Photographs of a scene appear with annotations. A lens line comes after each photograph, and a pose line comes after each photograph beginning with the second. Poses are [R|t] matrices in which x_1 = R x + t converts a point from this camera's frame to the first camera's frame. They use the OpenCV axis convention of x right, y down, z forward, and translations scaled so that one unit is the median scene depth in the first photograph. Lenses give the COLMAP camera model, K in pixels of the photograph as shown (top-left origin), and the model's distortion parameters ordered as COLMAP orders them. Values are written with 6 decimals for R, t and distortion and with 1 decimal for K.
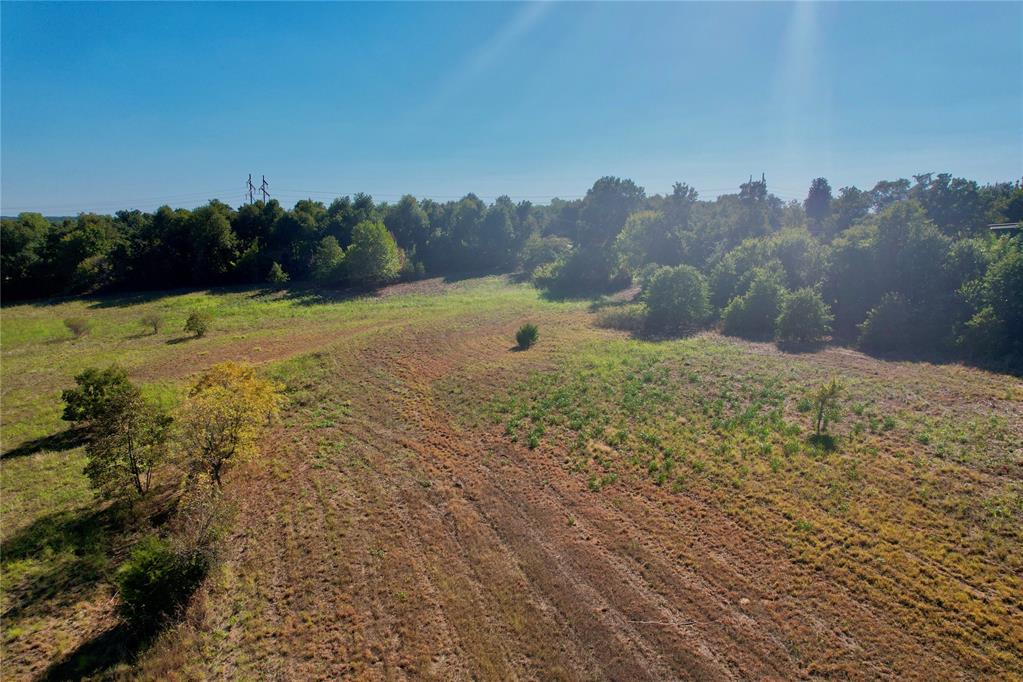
lens RADIAL K [[653.3, 0, 513.3], [0, 653.3, 357.0], [0, 0, 1]] dist [-0.081363, 0.072843]
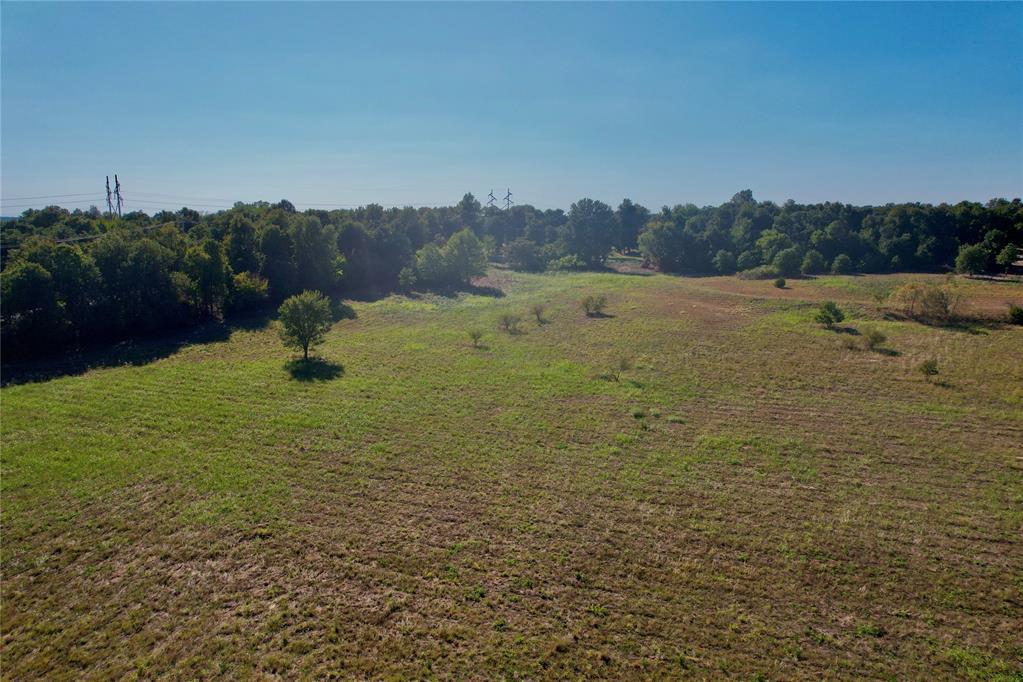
lens RADIAL K [[653.3, 0, 516.7], [0, 653.3, 347.6], [0, 0, 1]] dist [-0.081363, 0.072843]
pose [[0.641773, -0.155752, 0.750912, -2.059154], [0.161922, 0.984605, 0.065836, -0.097590], [-0.749606, 0.079337, 0.657112, 0.228976]]
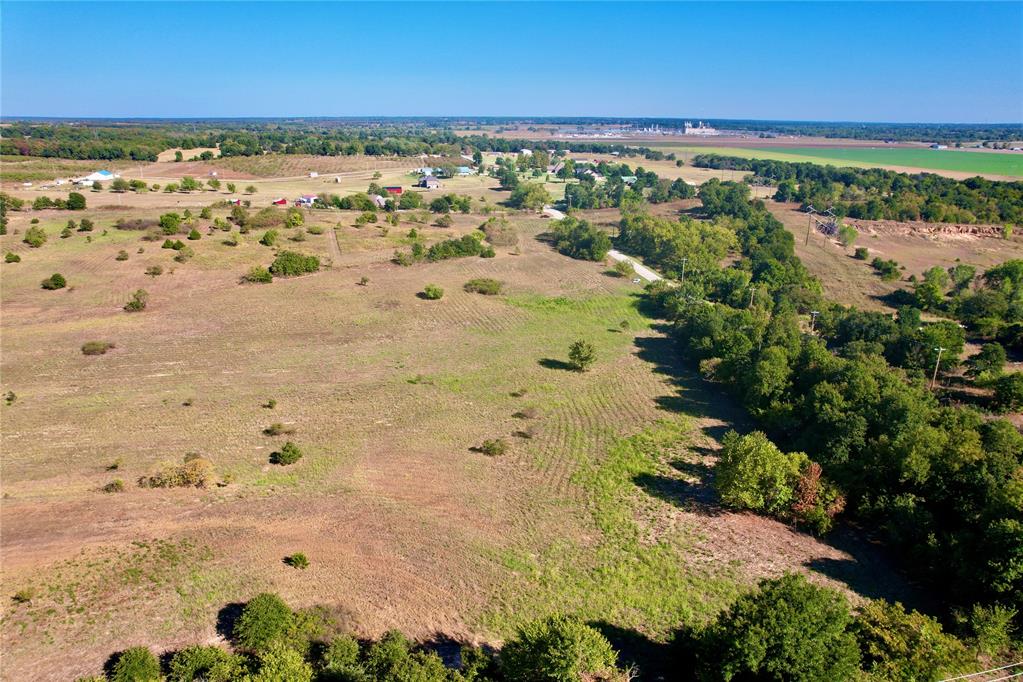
lens RADIAL K [[653.3, 0, 516.7], [0, 653.3, 348.8], [0, 0, 1]] dist [-0.081363, 0.072843]
pose [[-0.168793, 0.329335, -0.929004, 1.044832], [-0.214089, 0.907775, 0.360707, -1.009600], [0.962120, 0.259774, -0.082720, 1.358530]]
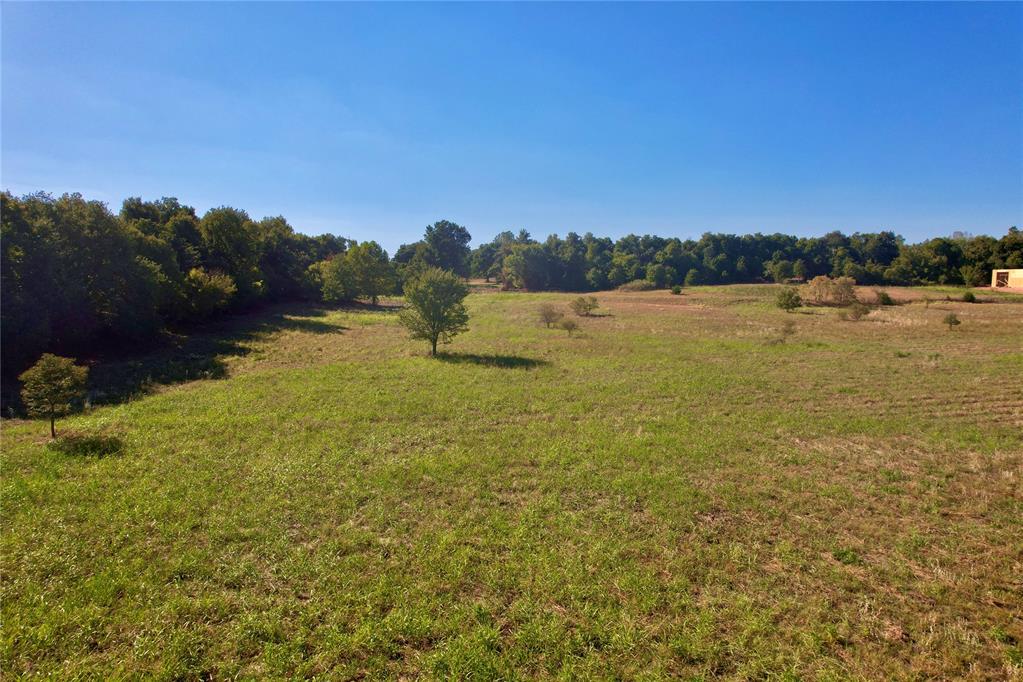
lens RADIAL K [[653.3, 0, 513.5], [0, 653.3, 345.1], [0, 0, 1]] dist [-0.081363, 0.072843]
pose [[0.154583, -0.102280, 0.982671, -2.313999], [0.208463, 0.975611, 0.068753, -0.118823], [-0.965737, 0.194223, 0.172134, 1.122979]]
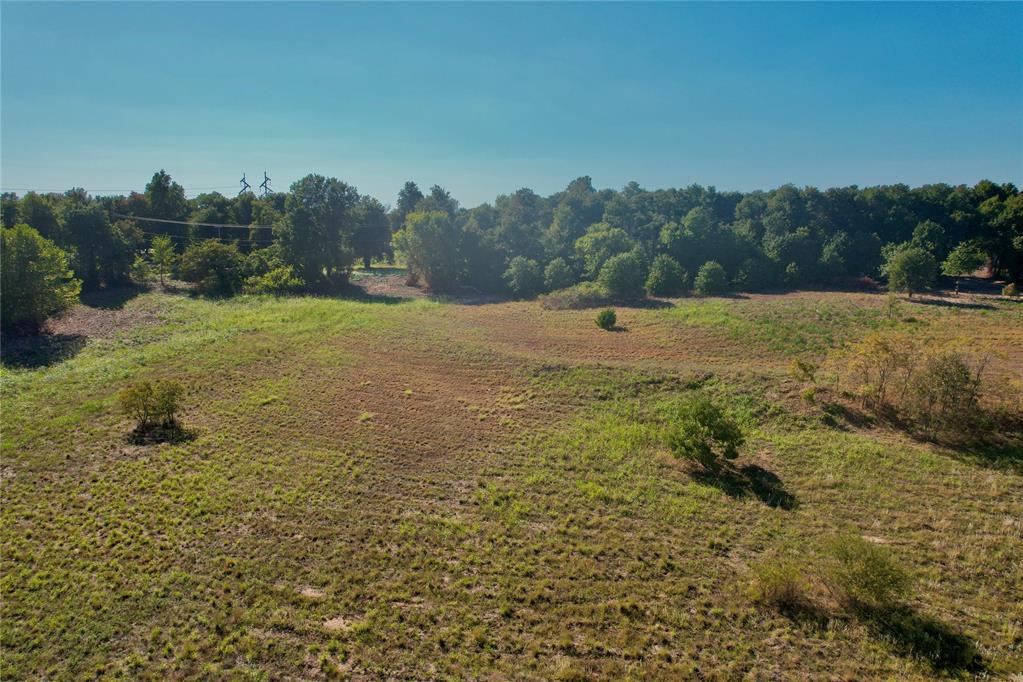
lens RADIAL K [[653.3, 0, 513.9], [0, 653.3, 345.3], [0, 0, 1]] dist [-0.081363, 0.072843]
pose [[0.478387, -0.173269, 0.860886, -0.998974], [0.182732, 0.978523, 0.095403, -0.119808], [-0.858927, 0.111672, 0.499774, 0.517204]]
